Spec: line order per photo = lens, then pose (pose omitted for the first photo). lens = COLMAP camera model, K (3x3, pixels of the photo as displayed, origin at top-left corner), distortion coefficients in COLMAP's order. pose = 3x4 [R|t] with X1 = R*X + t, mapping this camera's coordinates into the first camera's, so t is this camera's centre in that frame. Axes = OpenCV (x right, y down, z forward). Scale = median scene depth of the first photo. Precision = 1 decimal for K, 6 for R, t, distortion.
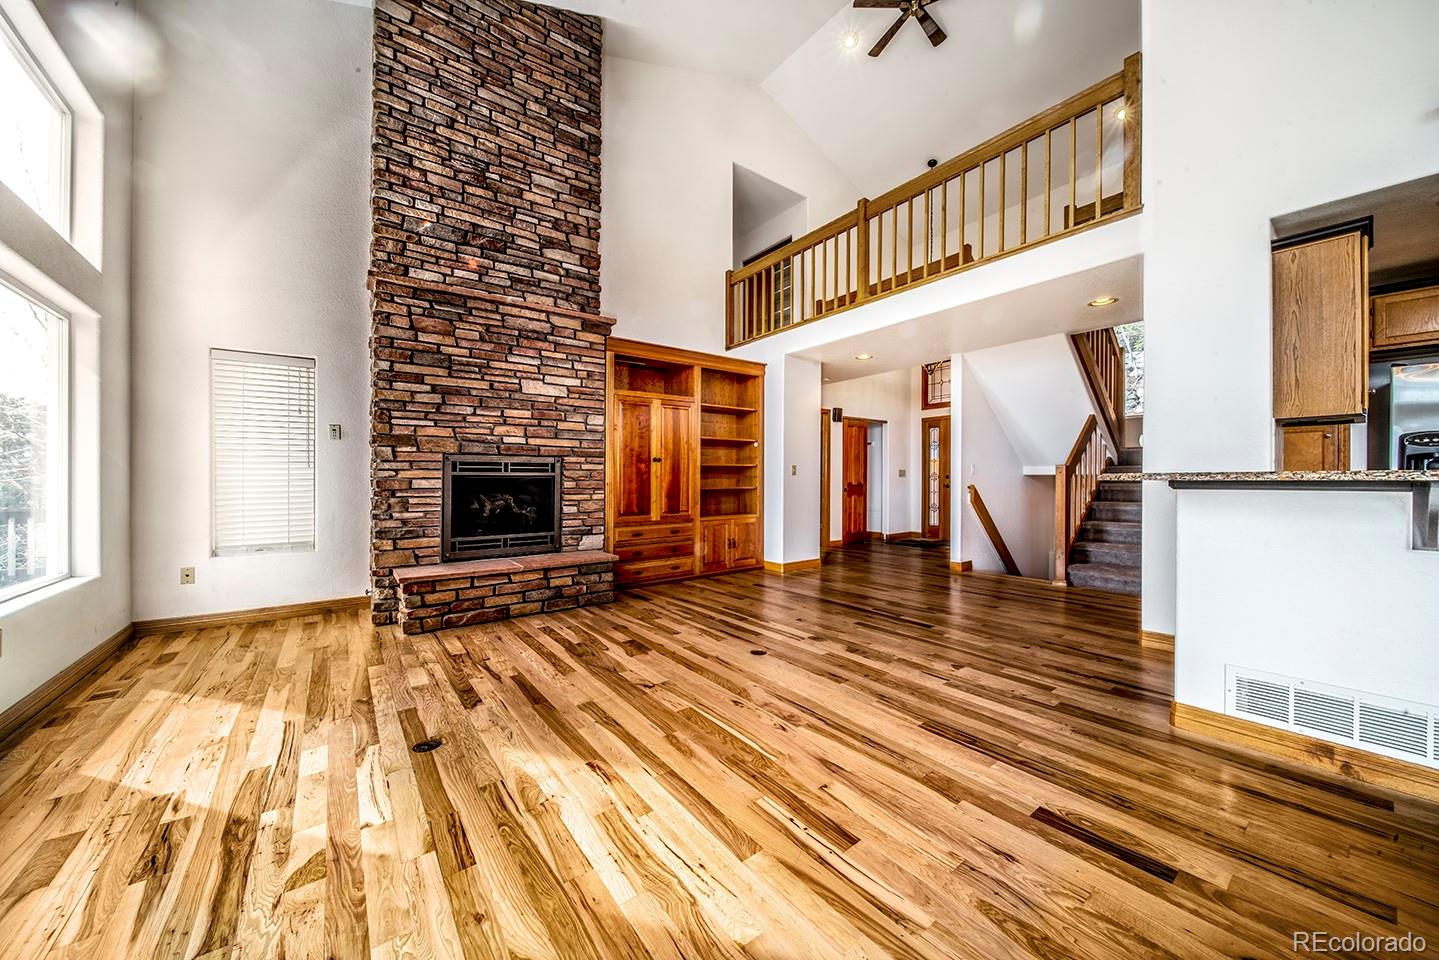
lens RADIAL K [[512.5, 0, 724.9], [0, 512.5, 477.5], [0, 0, 1]] dist [-0.001328, -0.000651]
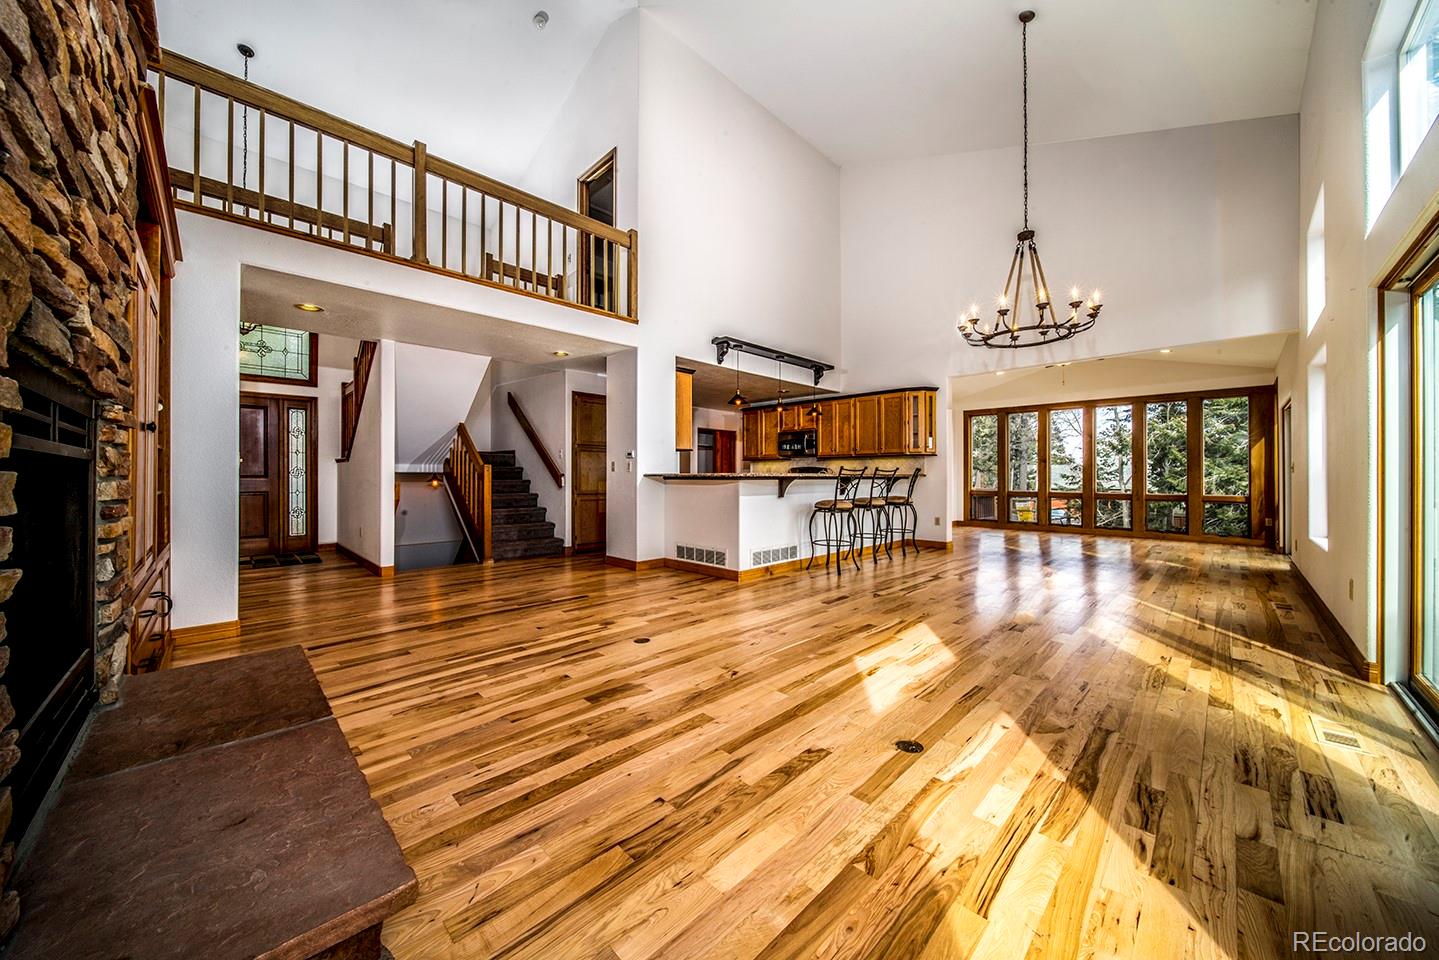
lens RADIAL K [[512.5, 0, 719.9], [0, 512.5, 478.9], [0, 0, 1]] dist [-0.001328, -0.000651]
pose [[-0.138415, -0.002029, 0.990372, -1.115082], [-0.001020, 0.999998, 0.001907, 0.010601], [-0.990374, -0.000746, -0.138417, 1.113208]]
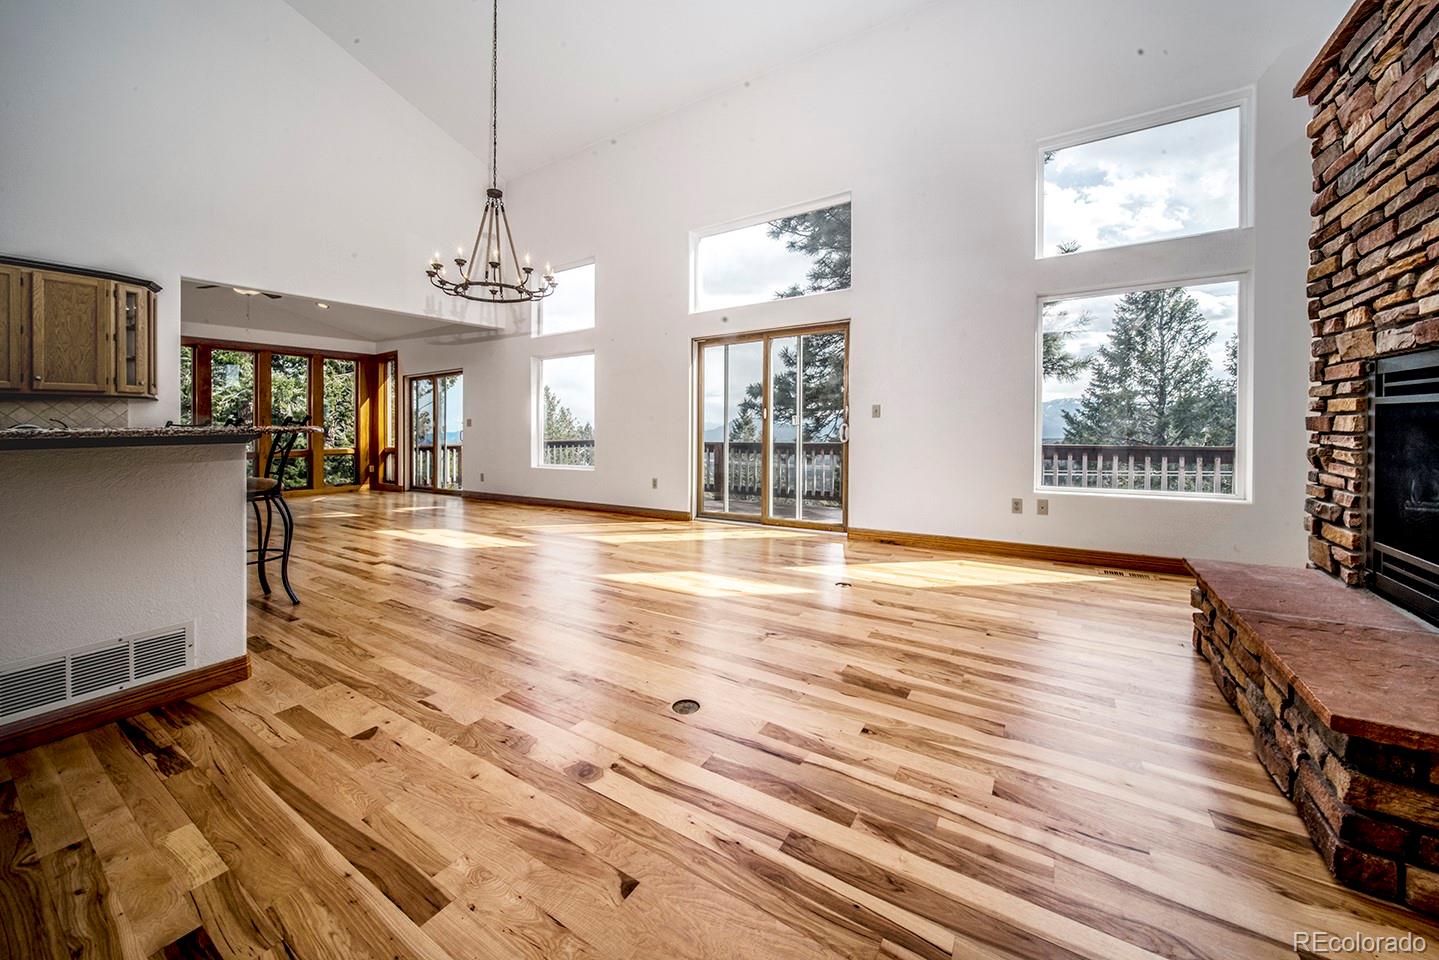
lens RADIAL K [[512.5, 0, 722.4], [0, 512.5, 479.8], [0, 0, 1]] dist [-0.001328, -0.000651]
pose [[-0.935664, 0.055100, -0.348565, 0.256673], [0.018118, 0.993933, 0.108482, -0.001343], [0.352428, 0.095187, -0.930985, 1.772074]]
